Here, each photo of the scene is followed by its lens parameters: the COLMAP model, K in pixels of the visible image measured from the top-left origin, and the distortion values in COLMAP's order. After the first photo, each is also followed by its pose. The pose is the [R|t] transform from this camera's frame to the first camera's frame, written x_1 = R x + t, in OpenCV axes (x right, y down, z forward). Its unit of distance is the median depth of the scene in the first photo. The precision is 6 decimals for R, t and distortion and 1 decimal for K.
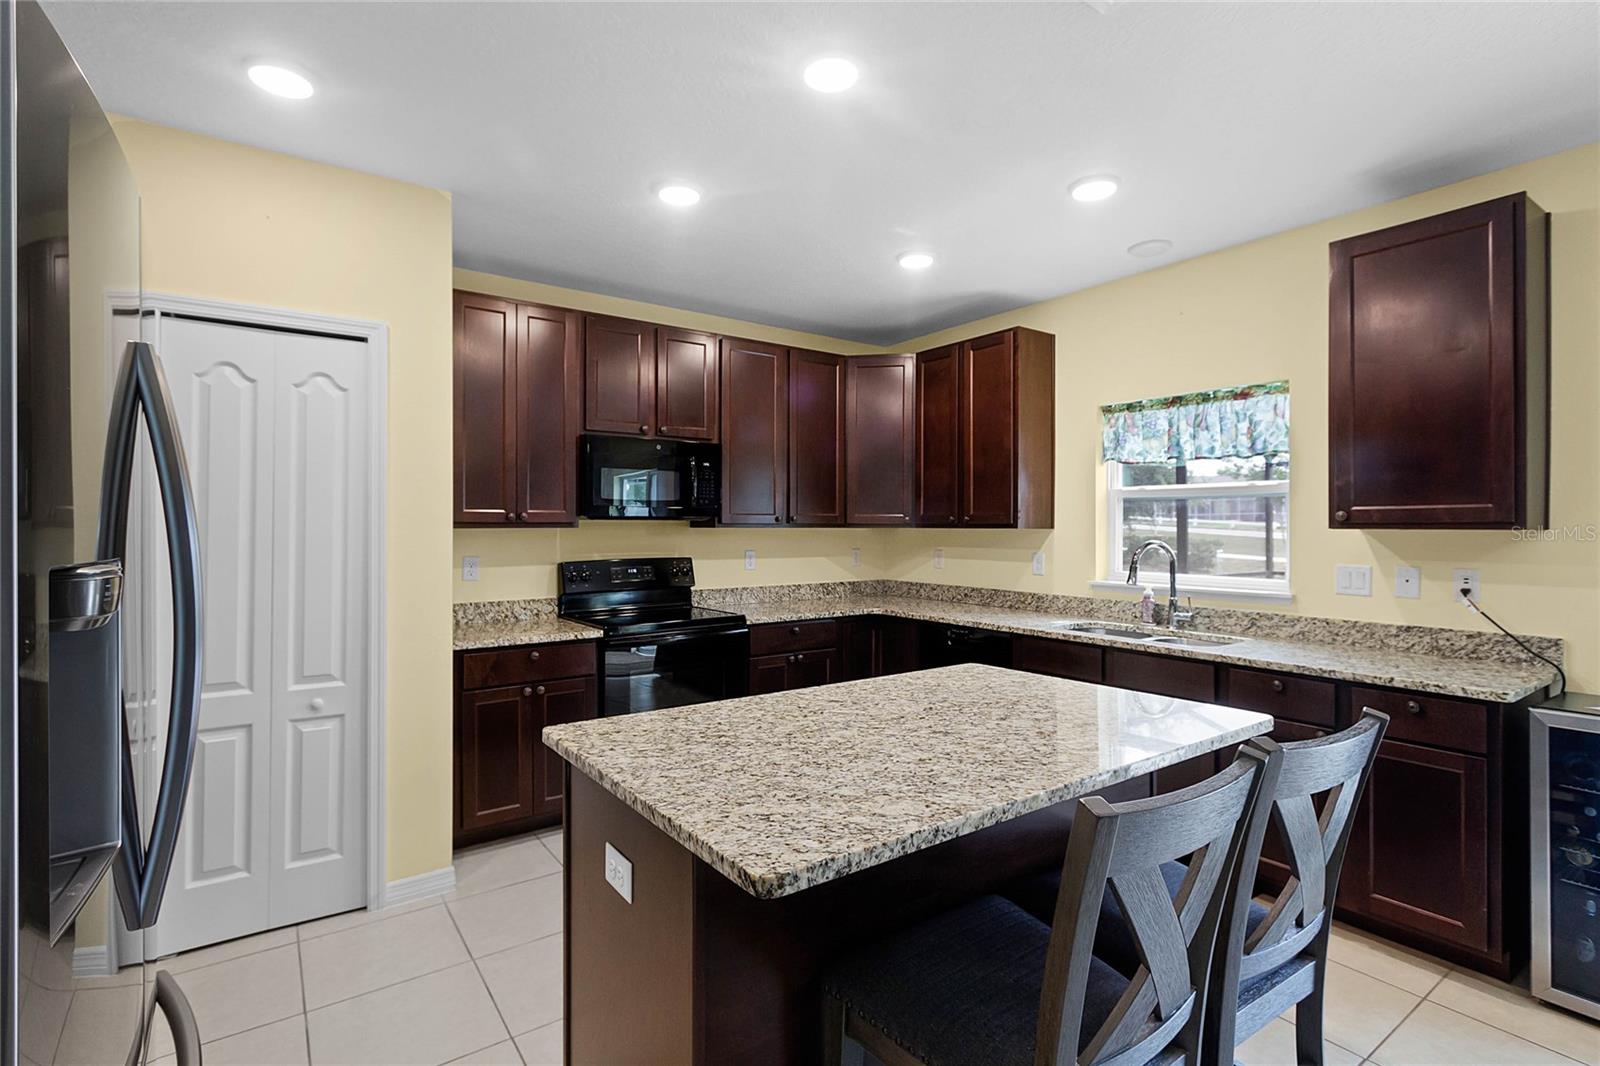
lens RADIAL K [[753.7, 0, 801.9], [0, 753.7, 528.2], [0, 0, 1]] dist [0.003161, 0.000676]
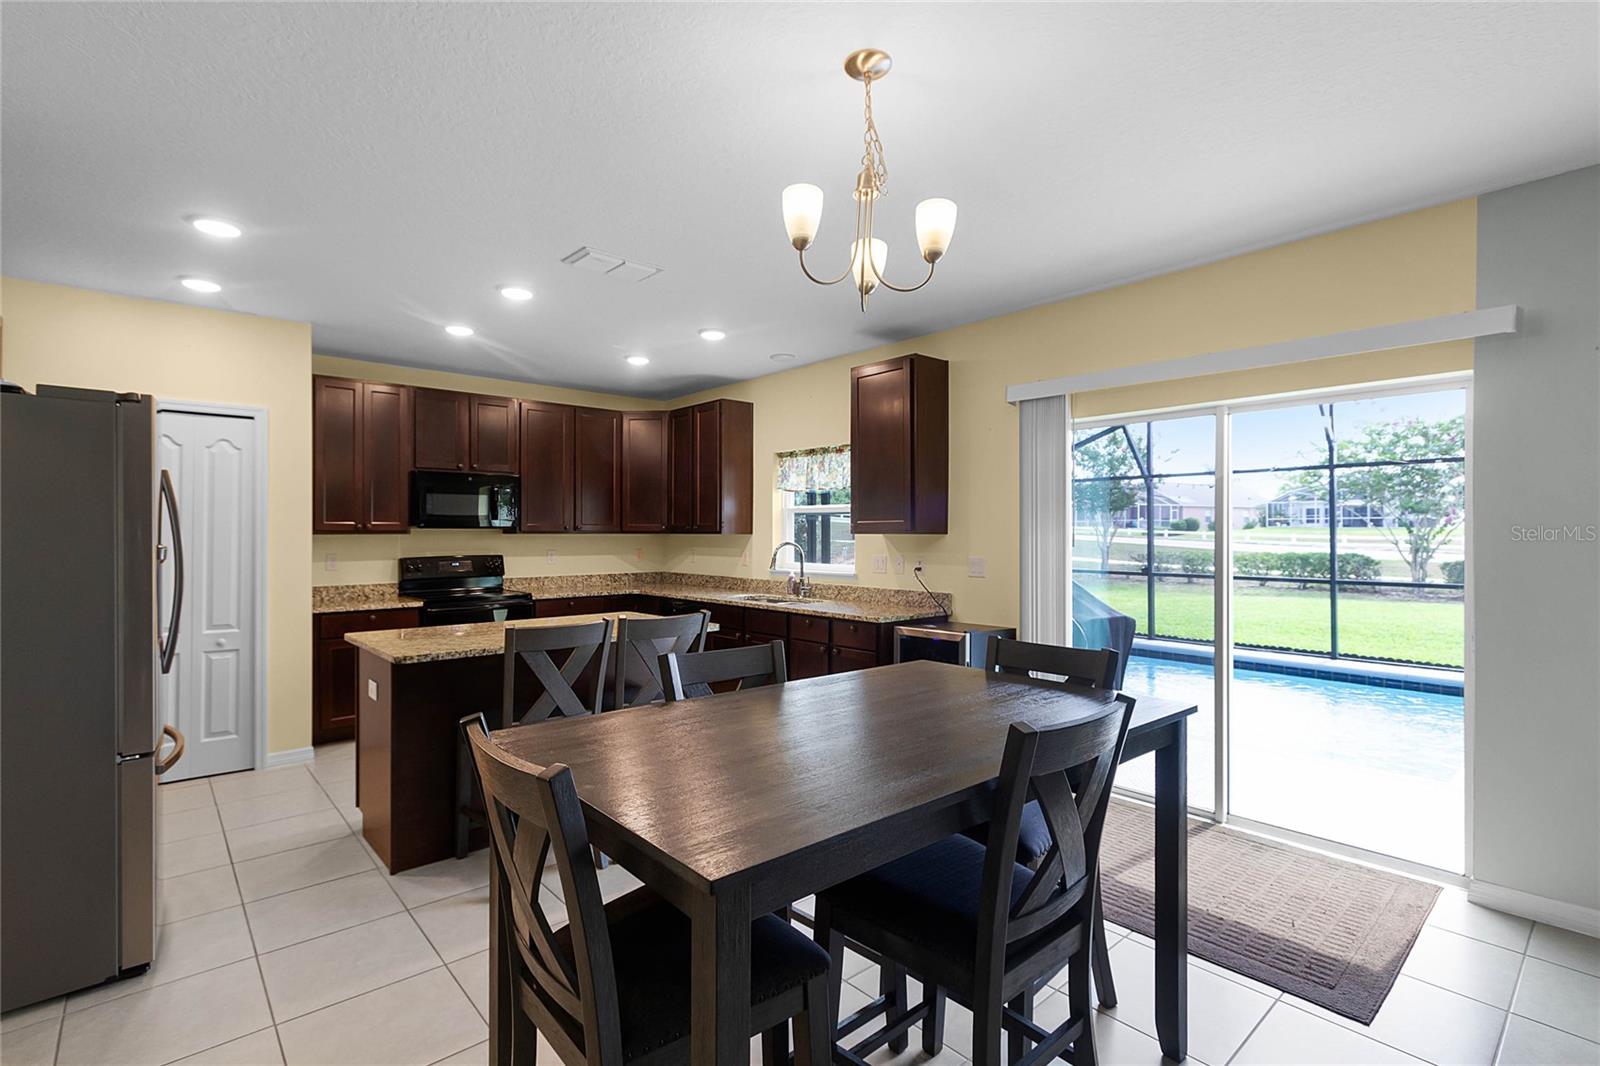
lens RADIAL K [[743.9, 0, 800.0], [0, 743.9, 533.0], [0, 0, 1]] dist [-0.000482, -0.000251]
pose [[0.994858, -0.001726, 0.101268, 0.320611], [0.001943, 0.999996, -0.002047, 0.002054], [-0.101264, 0.002233, 0.994857, -0.529324]]
